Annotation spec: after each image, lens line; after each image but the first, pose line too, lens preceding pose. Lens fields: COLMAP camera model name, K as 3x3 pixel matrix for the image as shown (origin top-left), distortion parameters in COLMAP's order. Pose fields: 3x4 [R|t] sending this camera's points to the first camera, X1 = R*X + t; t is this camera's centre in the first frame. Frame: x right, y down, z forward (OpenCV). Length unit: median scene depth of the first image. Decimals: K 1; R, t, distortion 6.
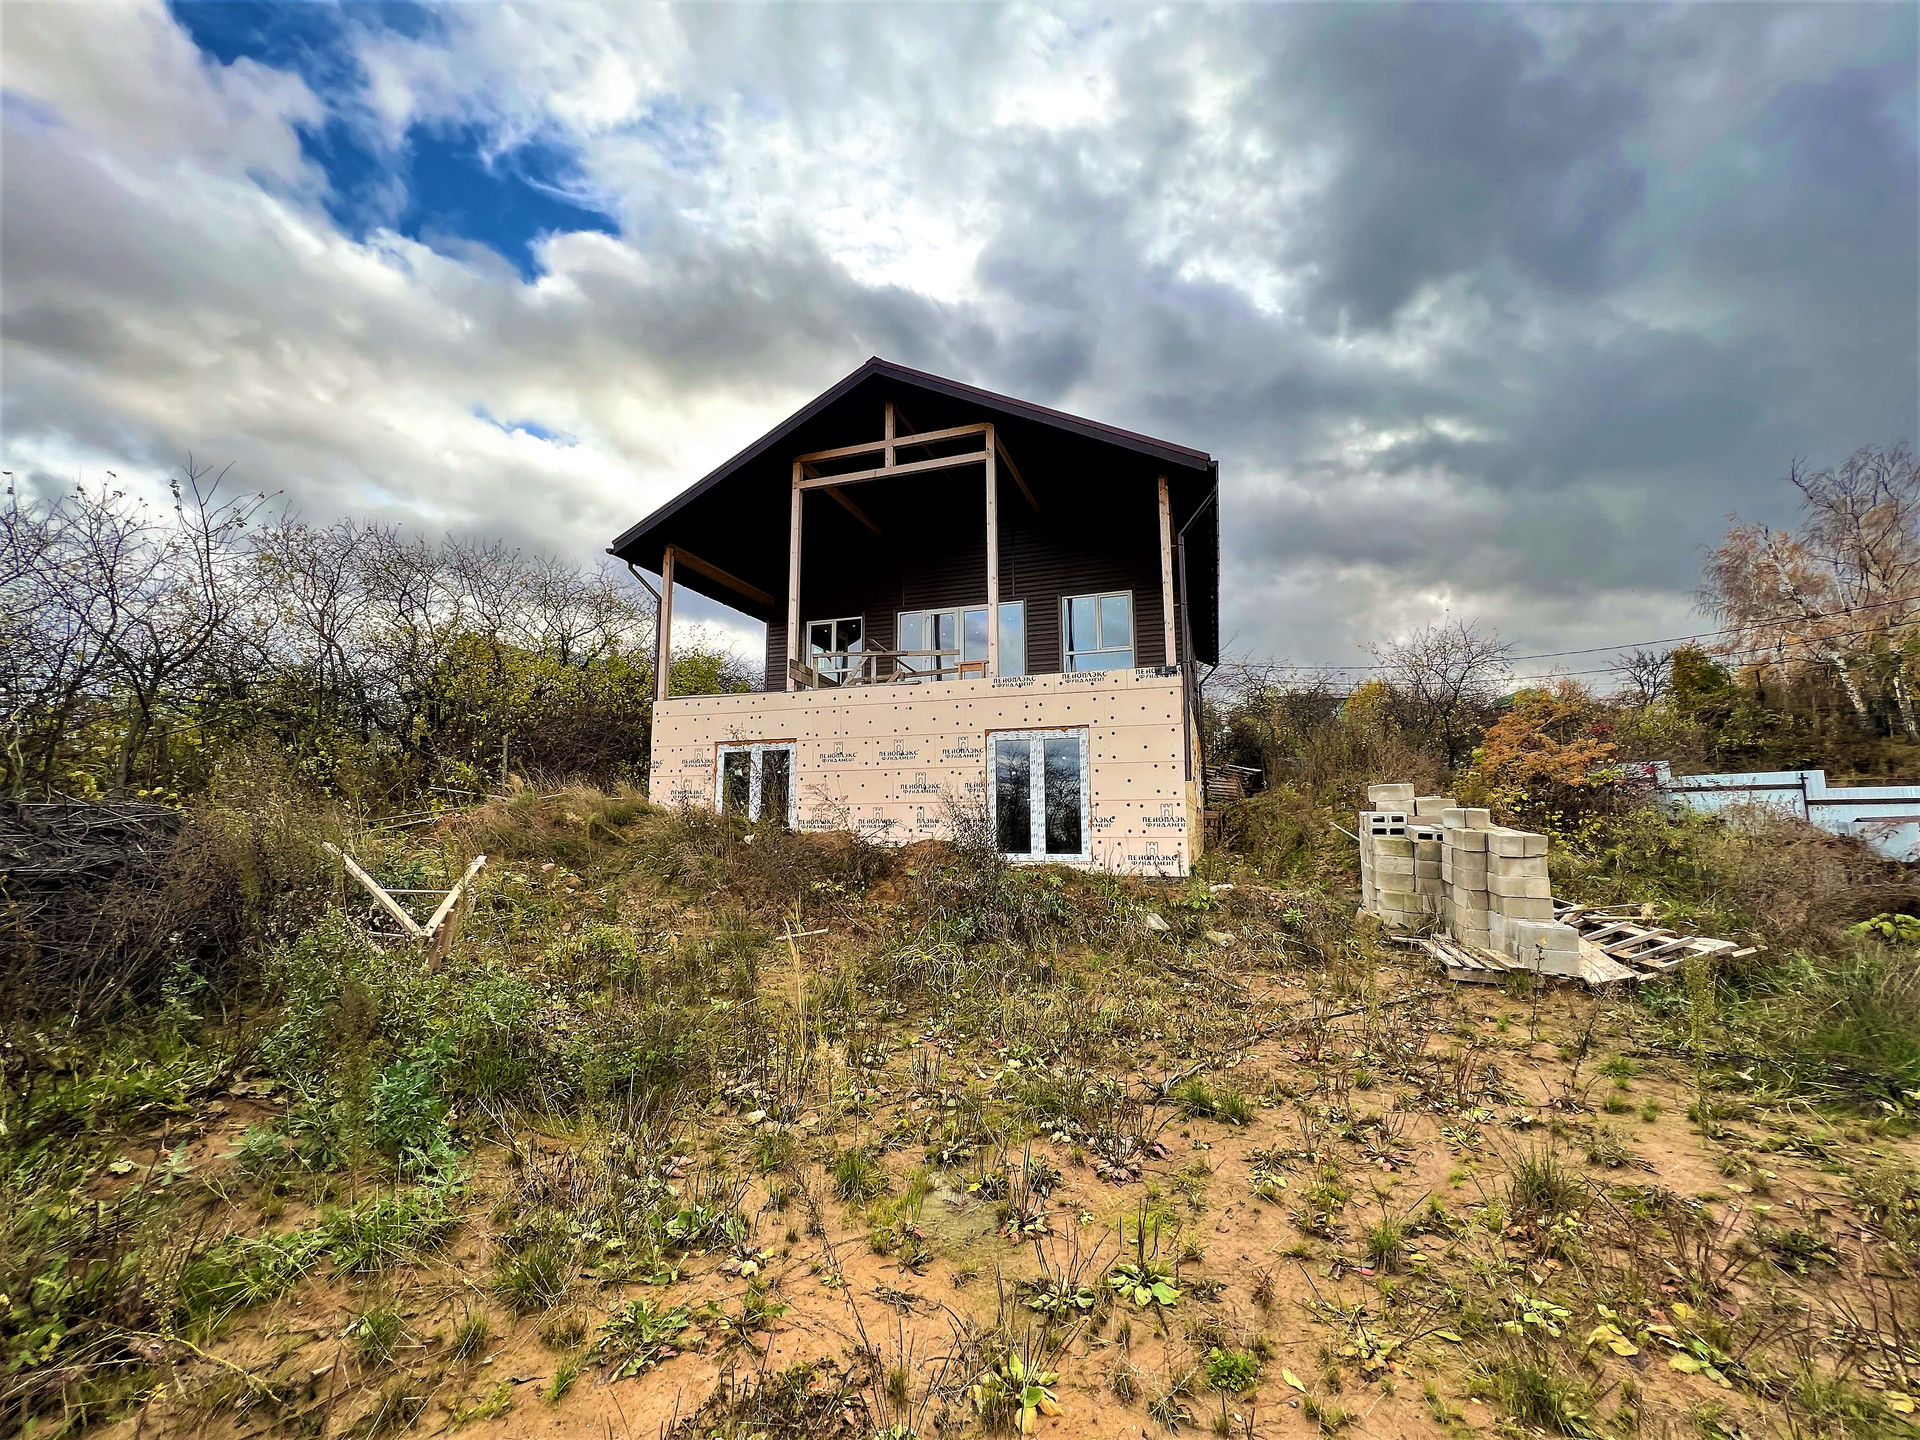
lens RADIAL K [[769.8, 0, 969.9], [0, 769.8, 723.0], [0, 0, 1]] dist [-0.000218, 0.000342]
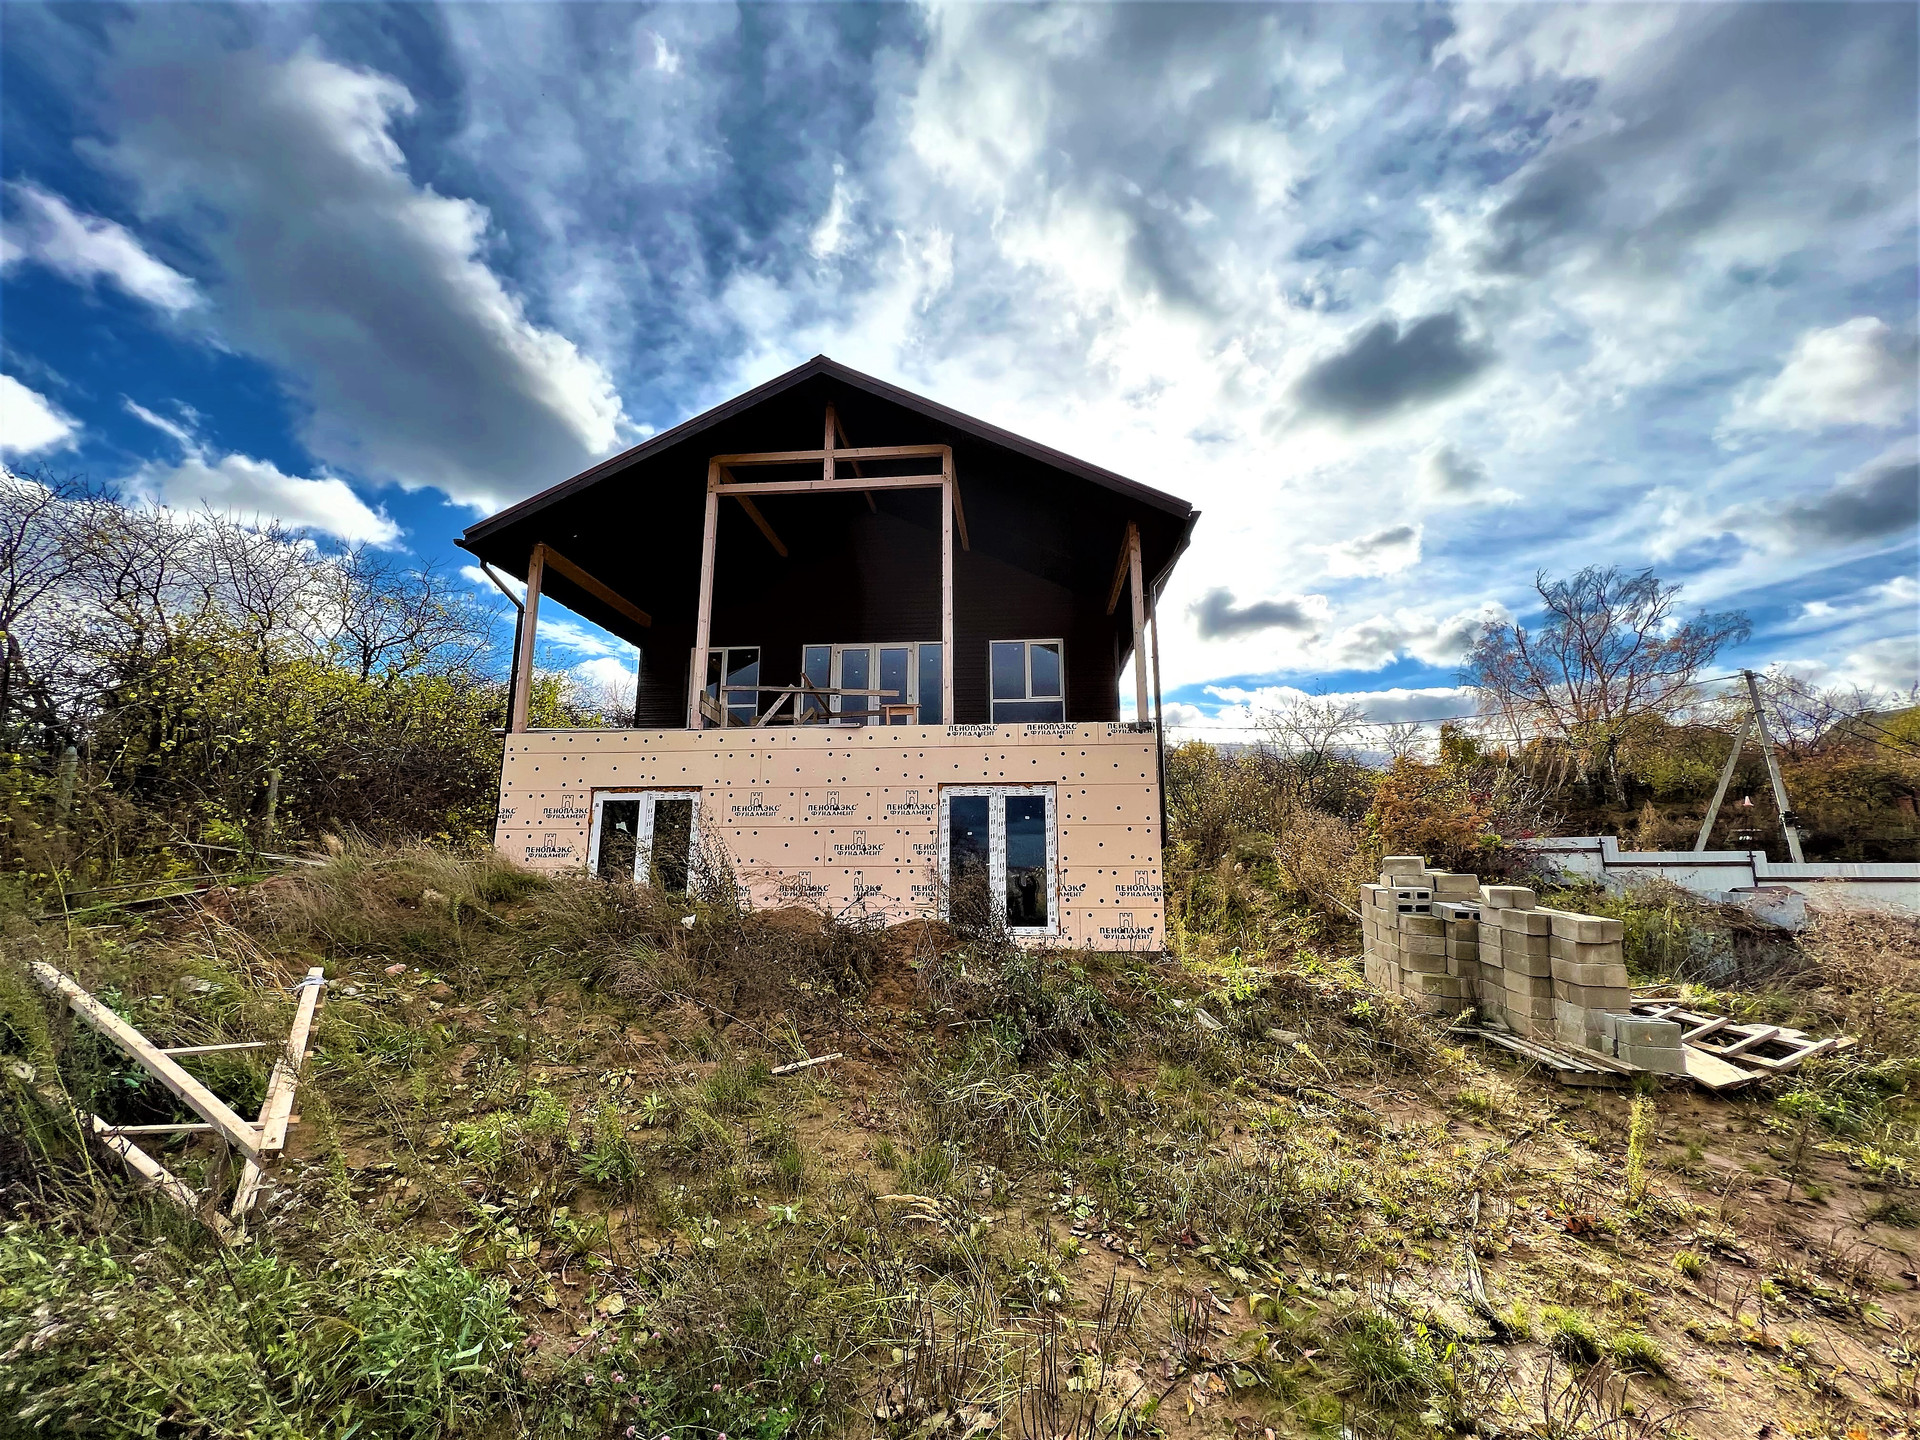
lens RADIAL K [[769.8, 0, 969.9], [0, 769.8, 723.0], [0, 0, 1]] dist [-0.000218, 0.000342]
pose [[0.971705, 0.046631, 0.231551, -0.148004], [-0.033437, 0.997603, -0.060583, -0.007904], [-0.233821, 0.051126, 0.970935, 0.129555]]
